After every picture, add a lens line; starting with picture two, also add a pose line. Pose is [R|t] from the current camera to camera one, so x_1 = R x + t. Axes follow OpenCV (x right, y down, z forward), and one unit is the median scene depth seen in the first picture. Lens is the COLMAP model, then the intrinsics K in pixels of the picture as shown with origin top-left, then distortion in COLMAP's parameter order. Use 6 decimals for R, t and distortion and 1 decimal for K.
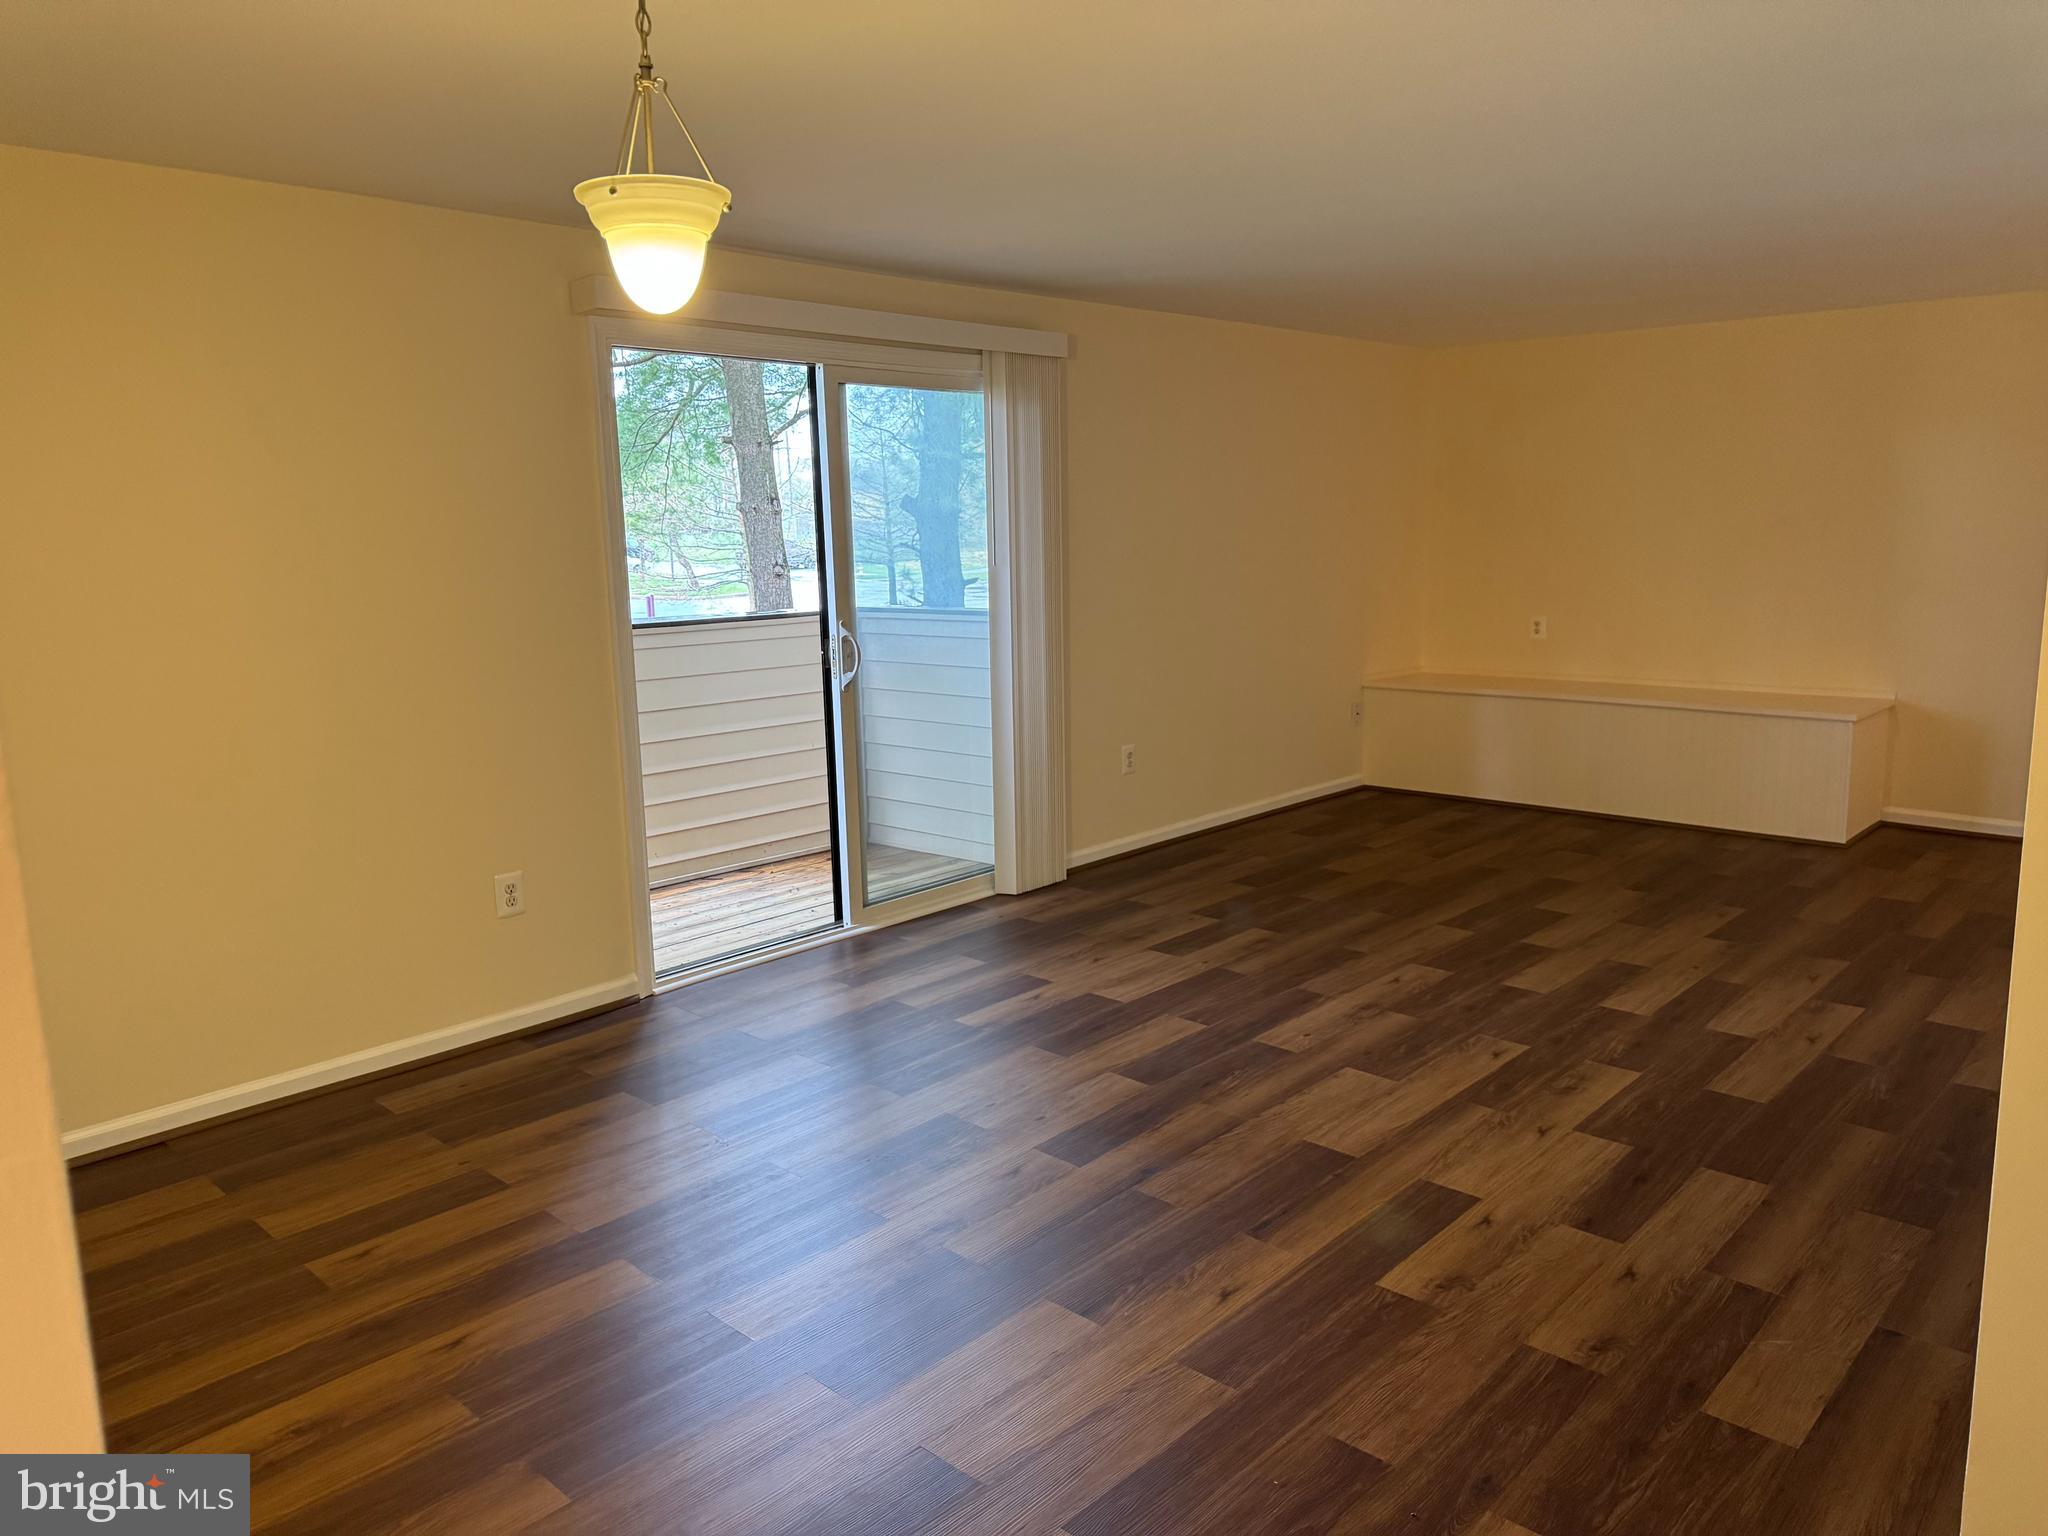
lens RADIAL K [[1449.5, 0, 1024.0], [0, 1449.5, 768.0], [0, 0, 1]] dist [0.073423, -0.072569]
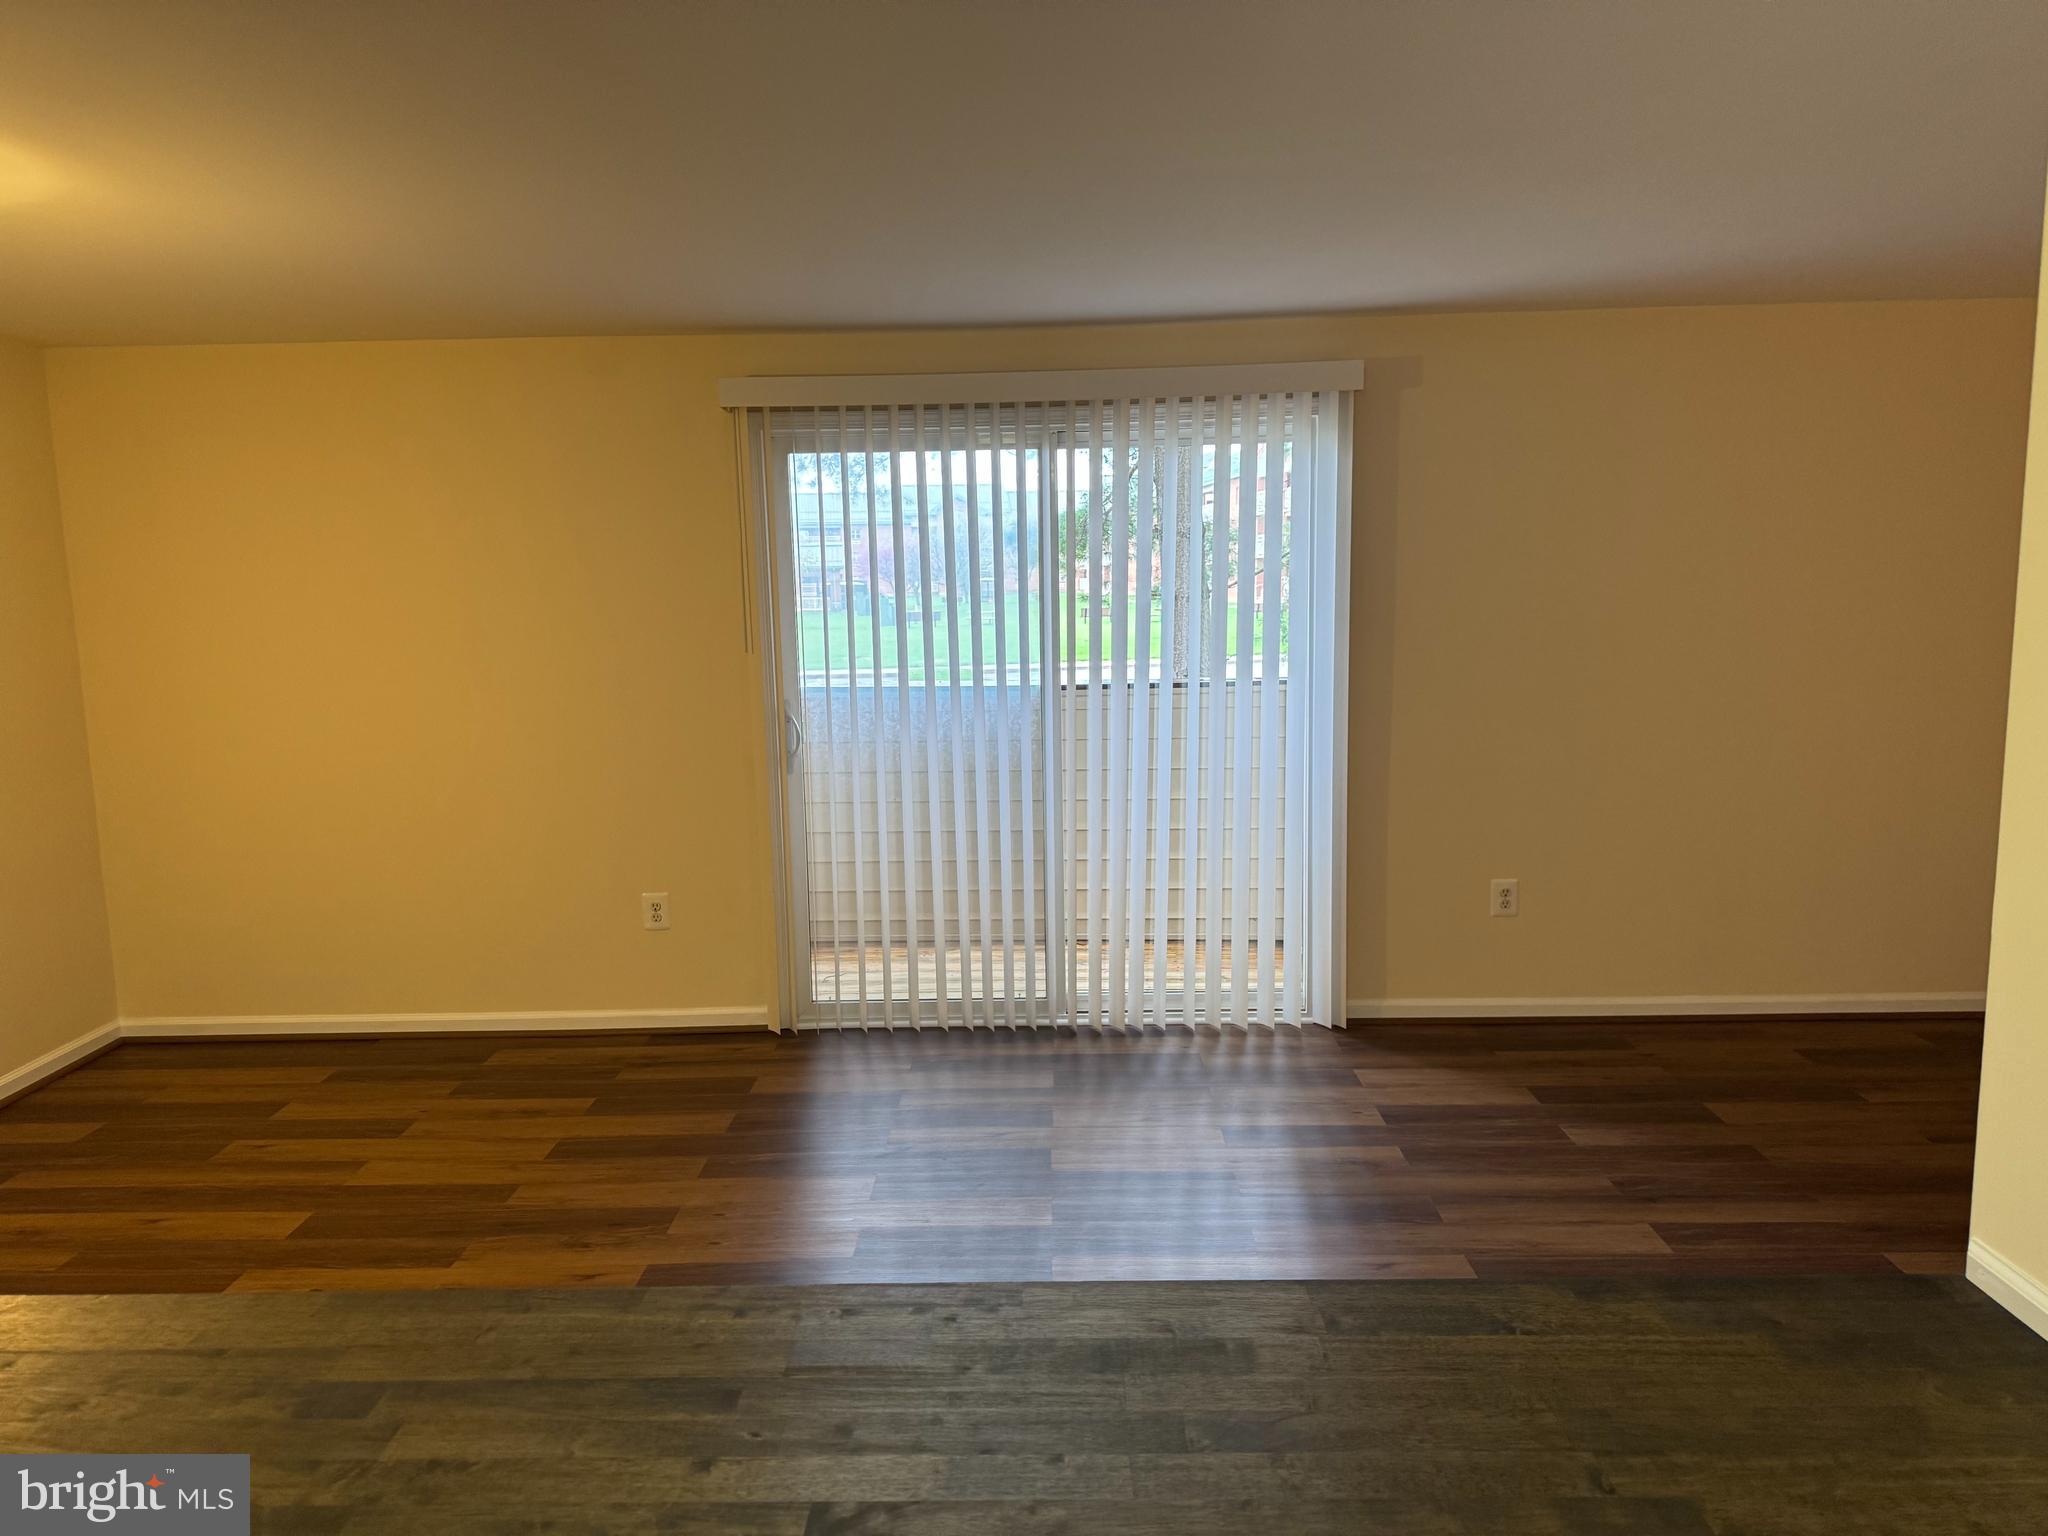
lens RADIAL K [[1444.0, 0, 1013.5], [0, 1444.0, 787.4], [0, 0, 1]] dist [0.067718, -0.119450]
pose [[0.661241, 0.111640, -0.741820, 0.568839], [-0.122210, 0.991685, 0.040309, -0.077337], [0.740152, 0.064004, 0.669387, 0.362154]]
